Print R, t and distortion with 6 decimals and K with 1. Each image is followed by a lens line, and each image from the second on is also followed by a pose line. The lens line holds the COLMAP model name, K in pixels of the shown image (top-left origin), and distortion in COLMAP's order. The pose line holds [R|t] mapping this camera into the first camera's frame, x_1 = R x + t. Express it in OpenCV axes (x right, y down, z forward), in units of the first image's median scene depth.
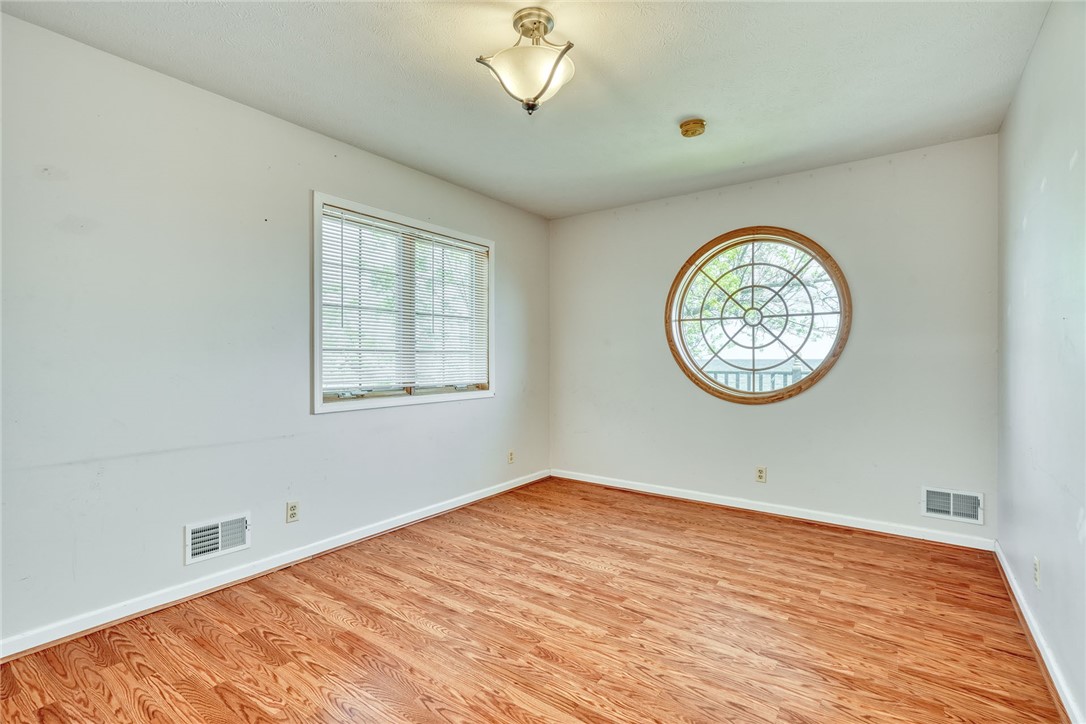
lens RADIAL K [[497.8, 0, 541.9], [0, 497.8, 362.9], [0, 0, 1]] dist [-0.004294, 0.003707]
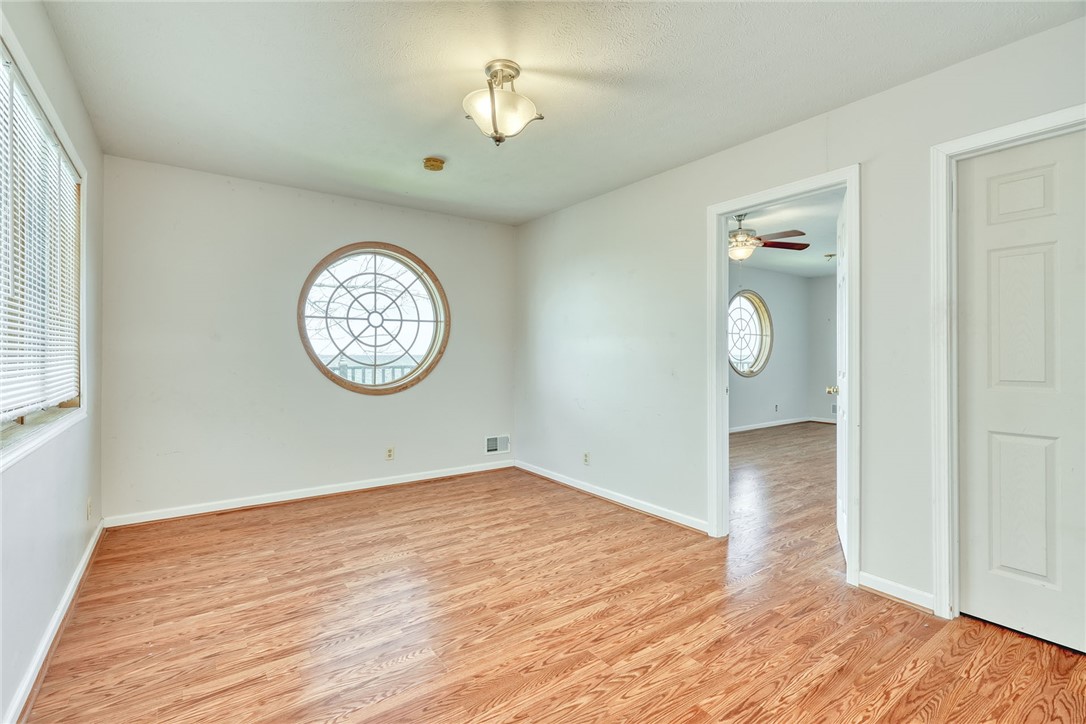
lens RADIAL K [[497.8, 0, 541.8], [0, 497.8, 353.0], [0, 0, 1]] dist [-0.004294, 0.003707]
pose [[0.315751, 0.003712, 0.948835, -0.622421], [0.008720, 0.999939, -0.006814, -0.003404], [-0.948802, 0.010425, 0.315699, 0.308358]]
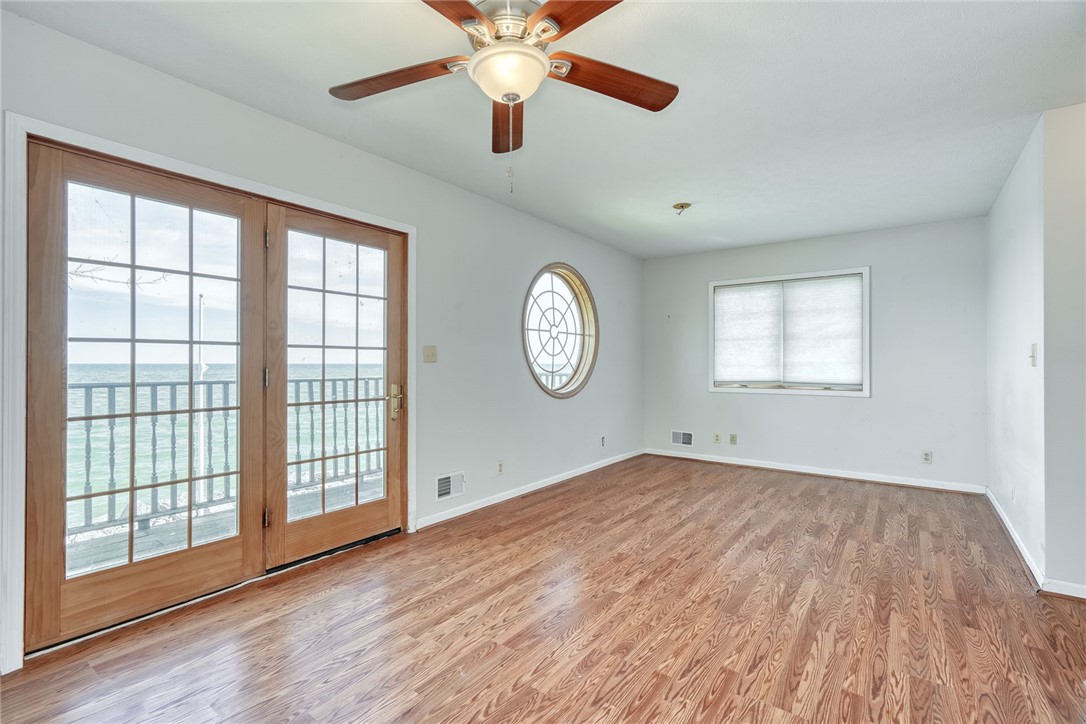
lens RADIAL K [[497.8, 0, 555.4], [0, 497.8, 357.3], [0, 0, 1]] dist [-0.004294, 0.003707]
pose [[-0.022623, 0.014732, 0.999636, -0.991259], [0.004897, 0.999881, -0.014625, -0.007137], [-0.999732, 0.004564, -0.022692, 1.166218]]
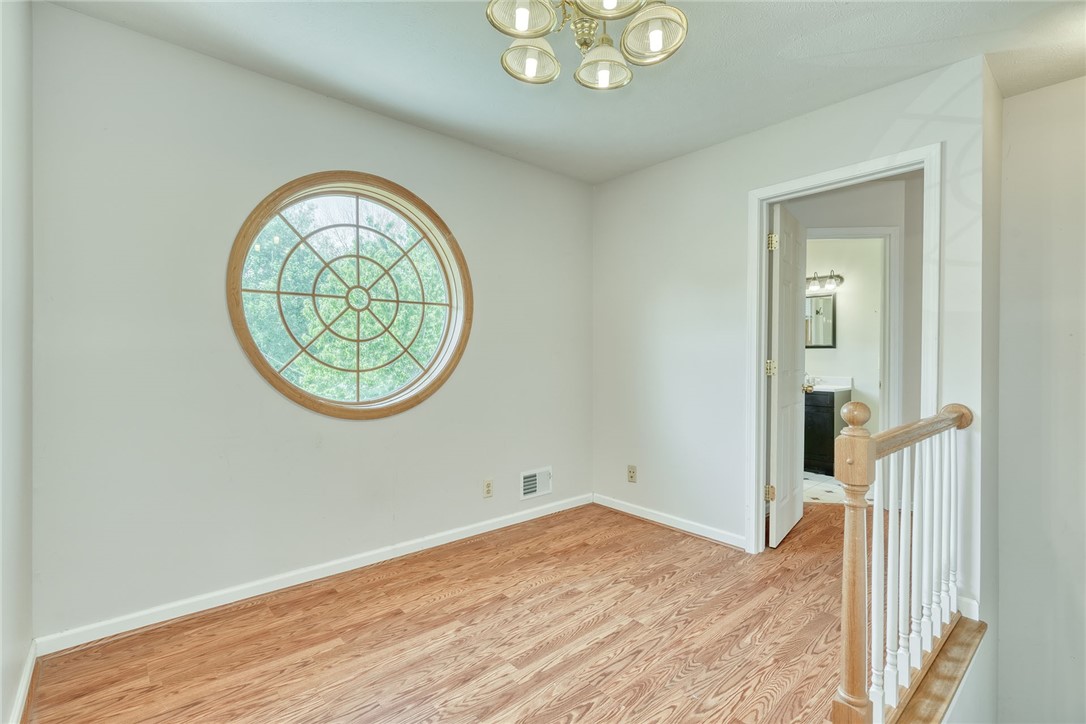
lens RADIAL K [[497.8, 0, 543.2], [0, 497.8, 361.4], [0, 0, 1]] dist [-0.004294, 0.003707]
pose [[0.216830, -0.002449, 0.976206, -0.261740], [0.009827, 0.999952, 0.000326, 0.002942], [-0.976160, 0.009523, 0.216844, 0.656202]]
